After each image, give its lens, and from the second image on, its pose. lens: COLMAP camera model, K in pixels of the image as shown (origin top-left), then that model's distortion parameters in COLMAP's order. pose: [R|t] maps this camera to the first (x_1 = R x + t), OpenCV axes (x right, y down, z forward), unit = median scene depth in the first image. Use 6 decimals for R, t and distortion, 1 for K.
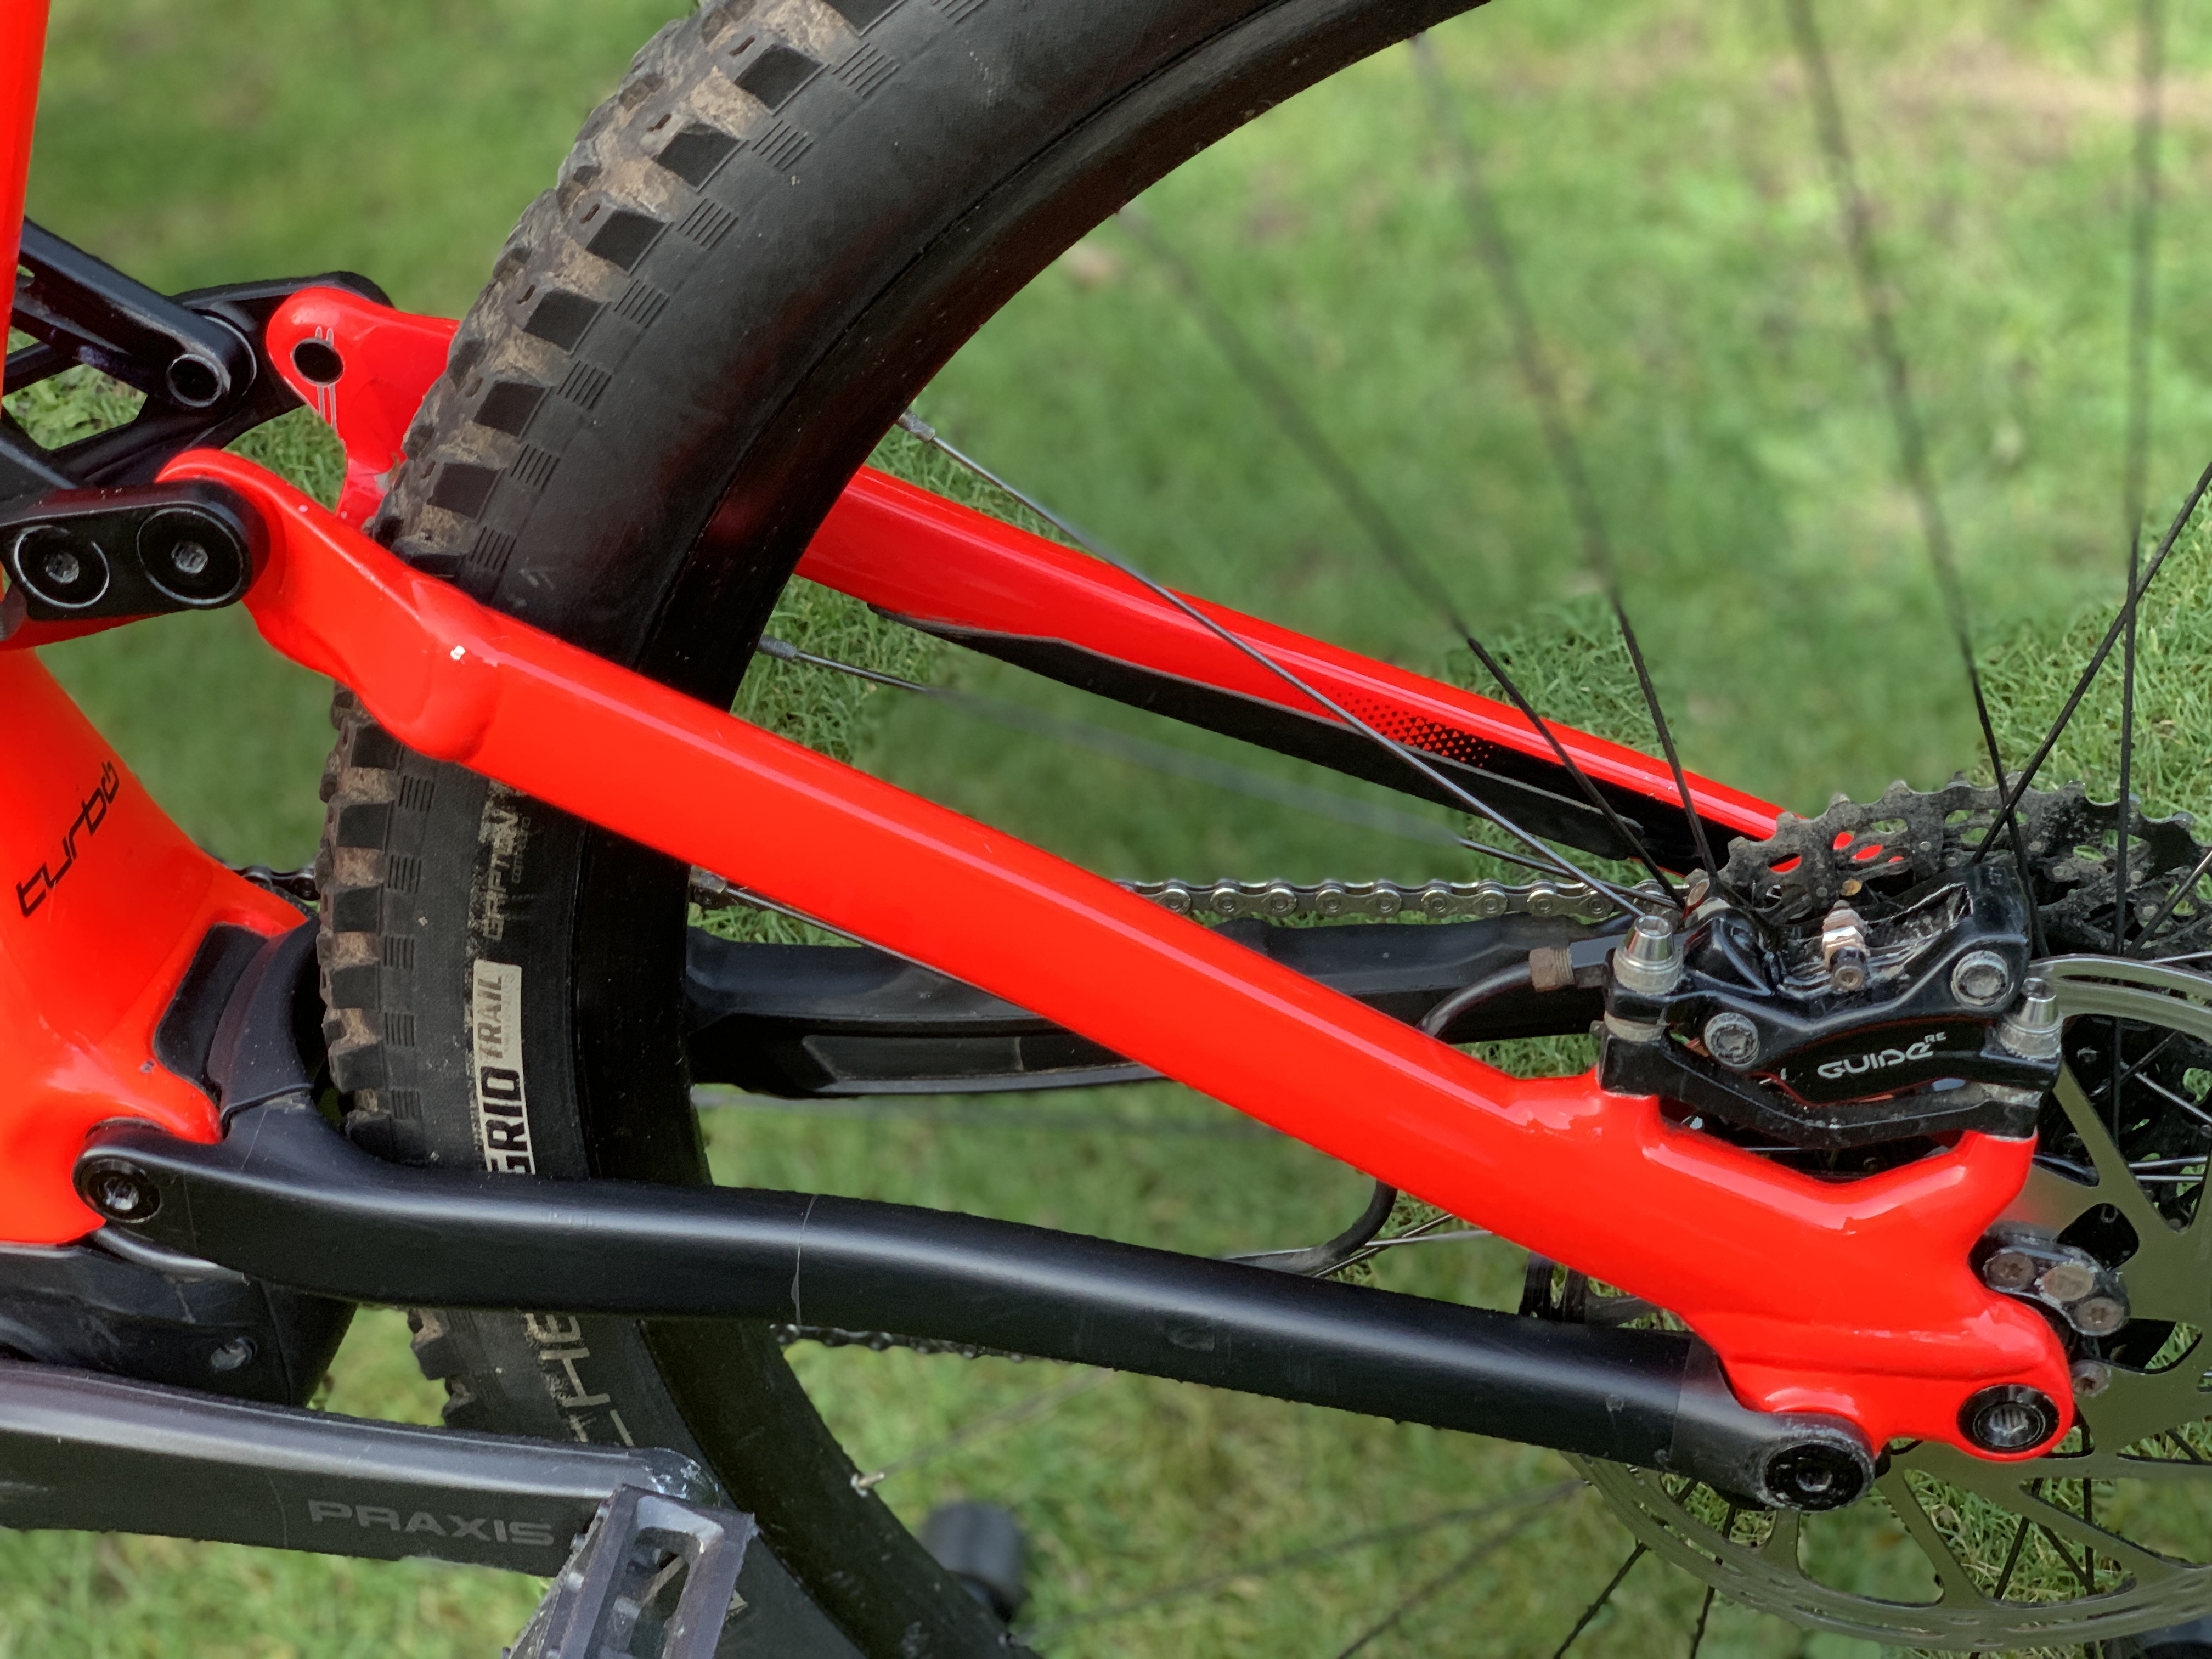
lens RADIAL K [[3210.1, 0, 1106.0], [0, 3210.1, 829.5], [0, 0, 1]] dist [0.069785, -0.144423]
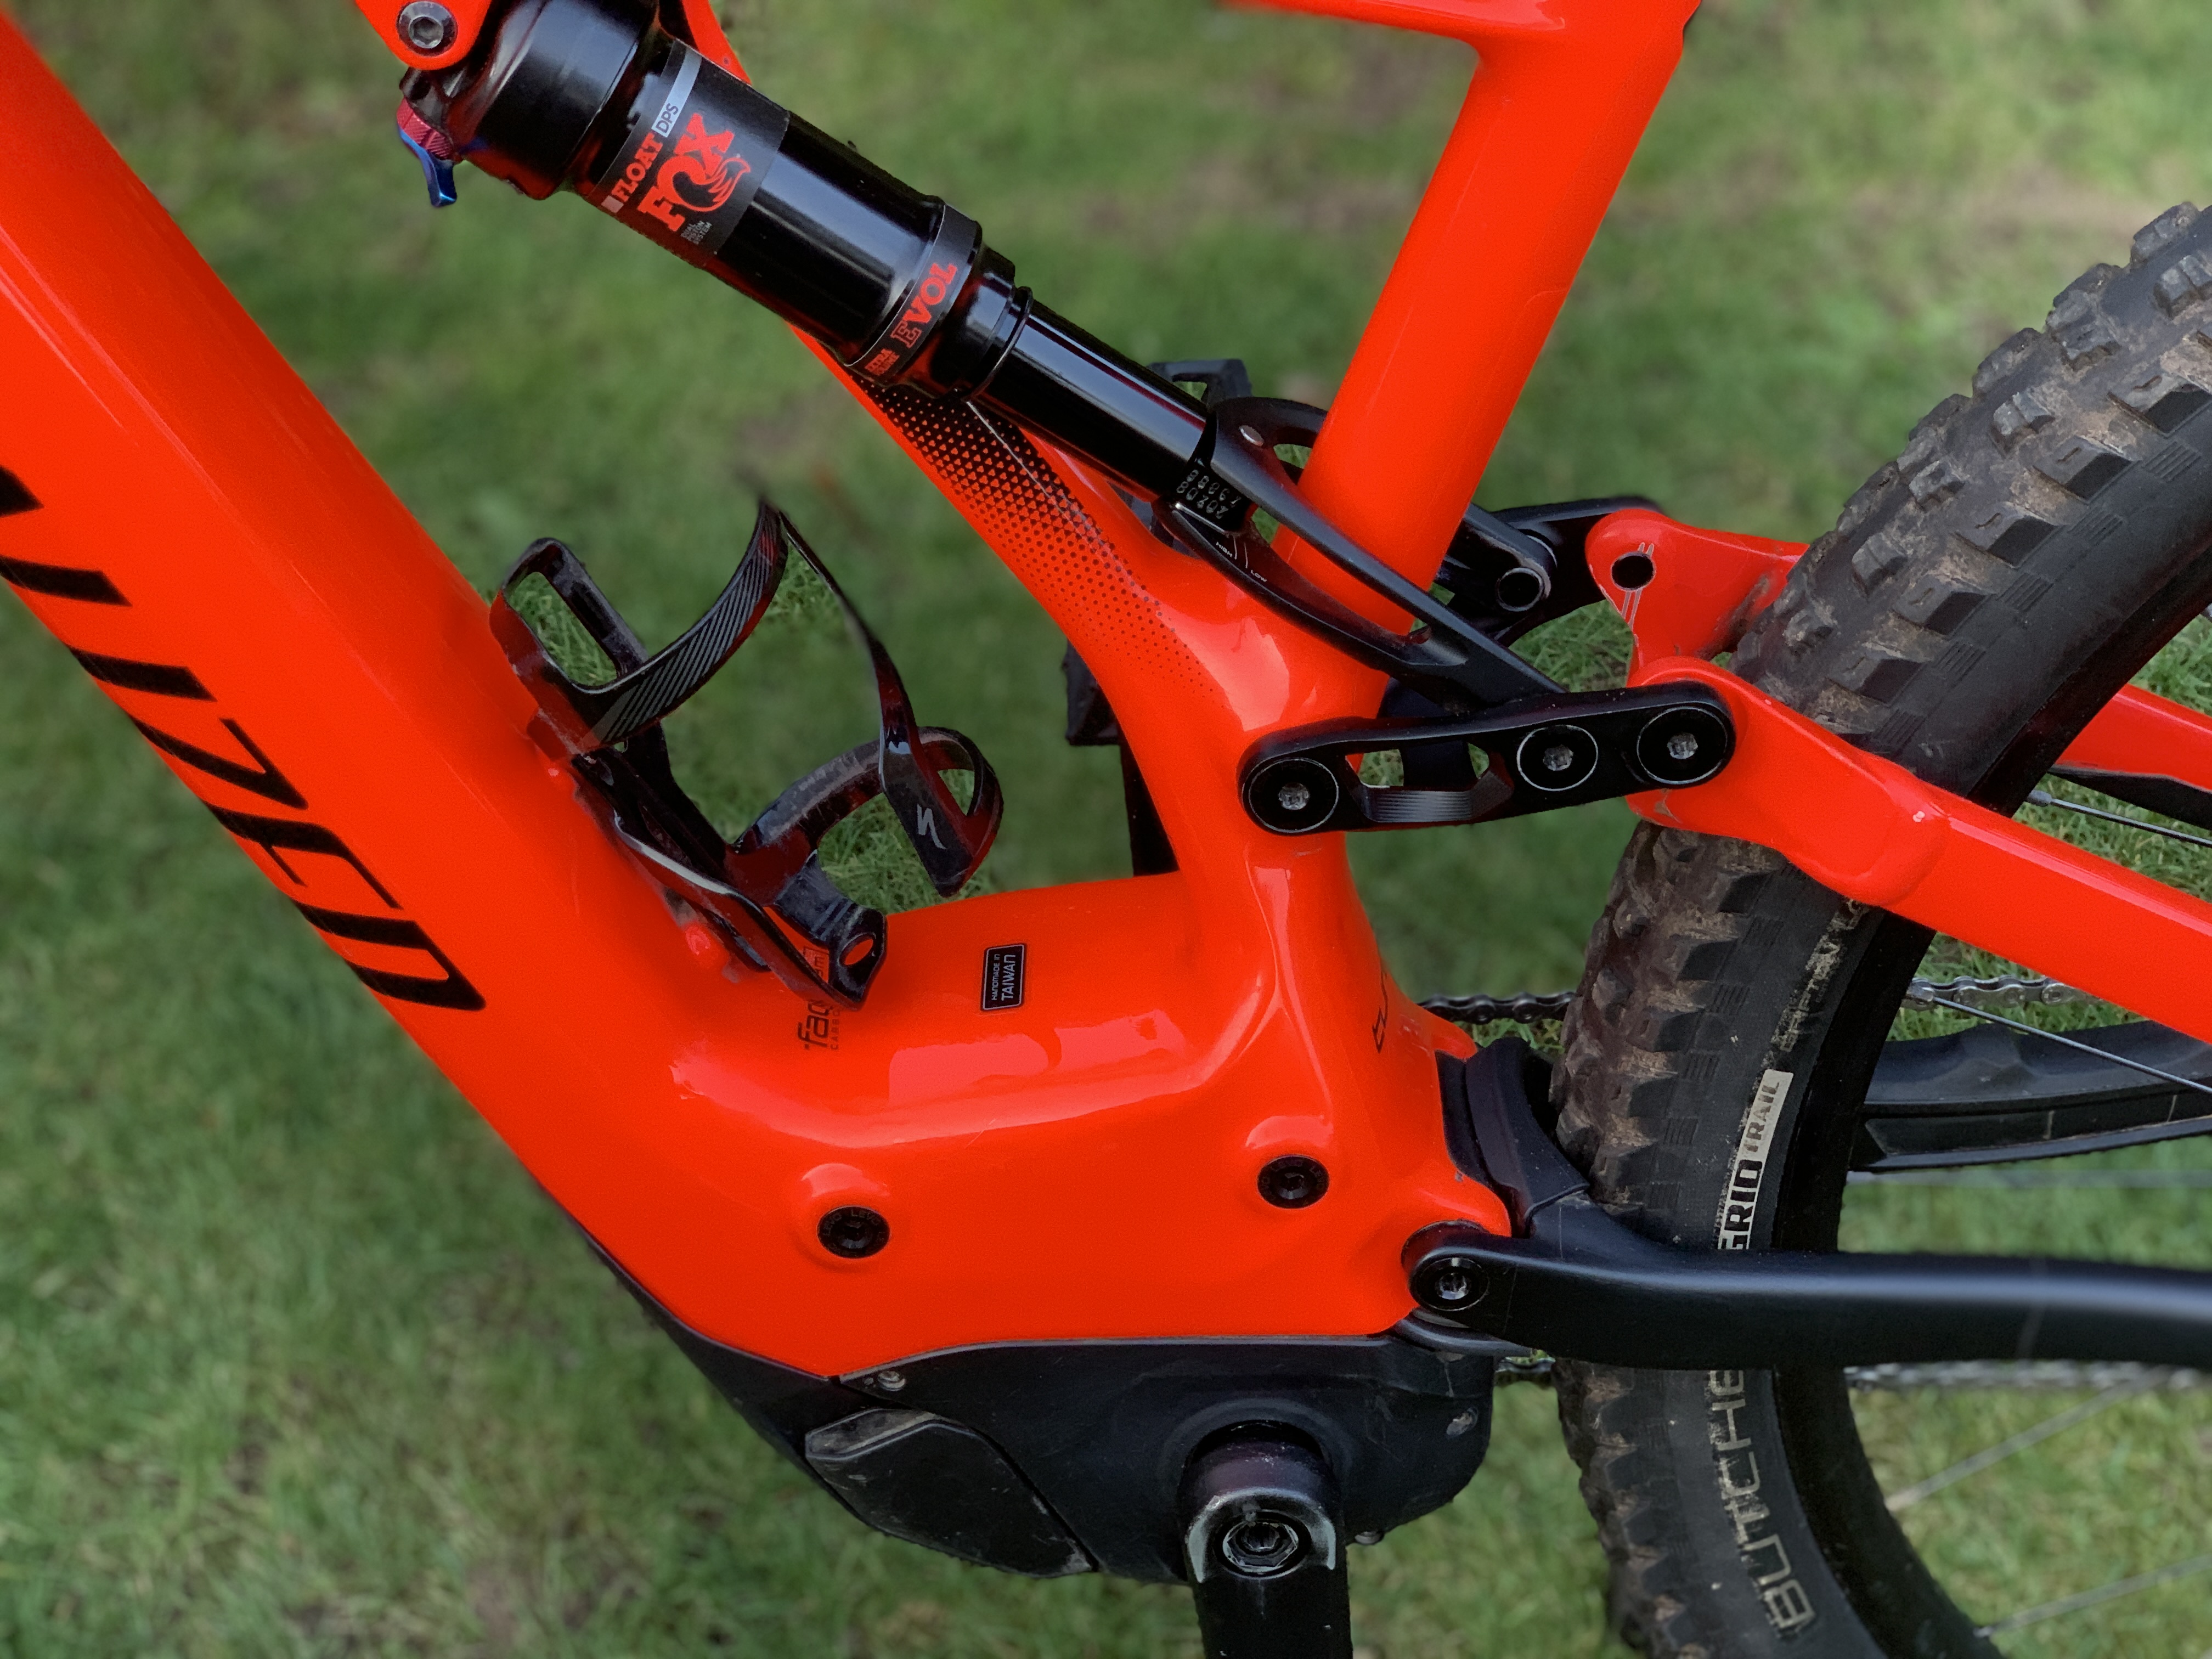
lens RADIAL K [[3229.7, 0, 1067.6], [0, 3229.7, 797.6], [0, 0, 1]] dist [-0.022871, 0.396001]
pose [[0.988897, -0.042197, 0.142484, -0.598694], [0.046185, 0.998625, -0.024798, -0.040405], [-0.141242, 0.031104, 0.989486, -0.134258]]
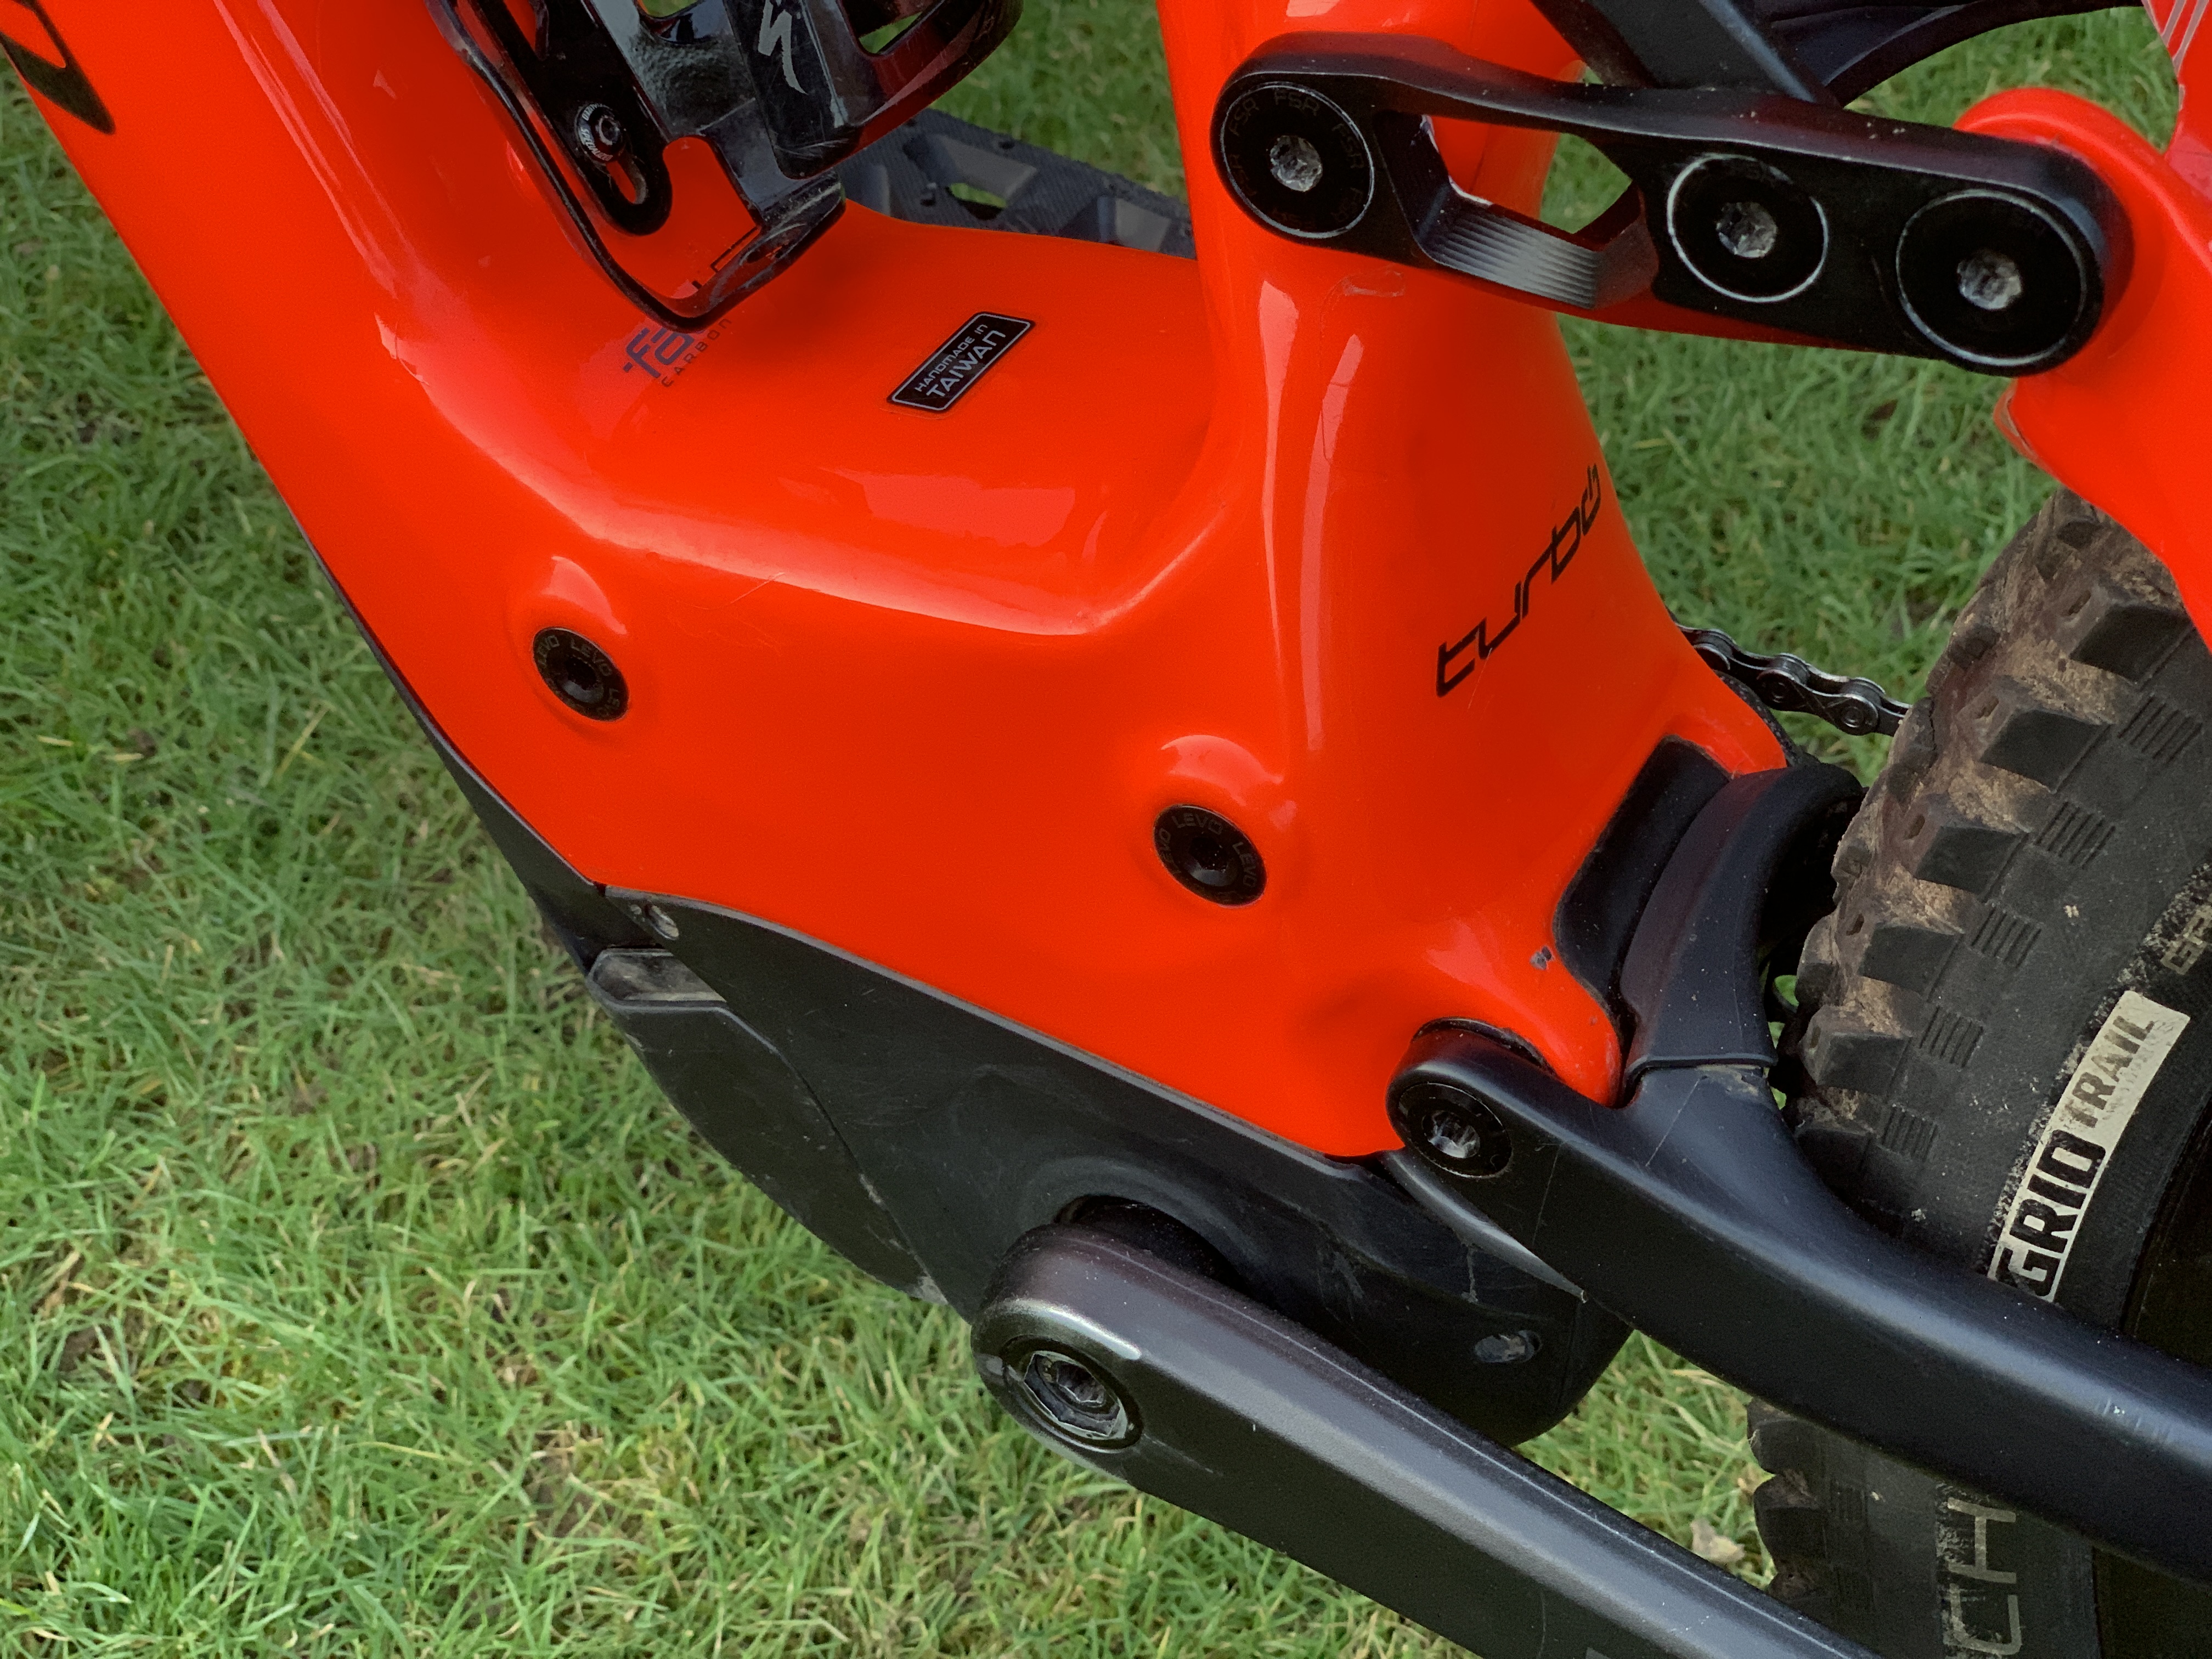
lens RADIAL K [[3246.5, 0, 1106.0], [0, 3246.5, 829.5], [0, 0, 1]] dist [0.009879, -0.166351]
pose [[0.922541, 0.300153, -0.242540, -0.228614], [-0.253805, 0.945378, 0.204555, -0.062137], [0.290689, -0.127152, 0.948331, 0.362360]]
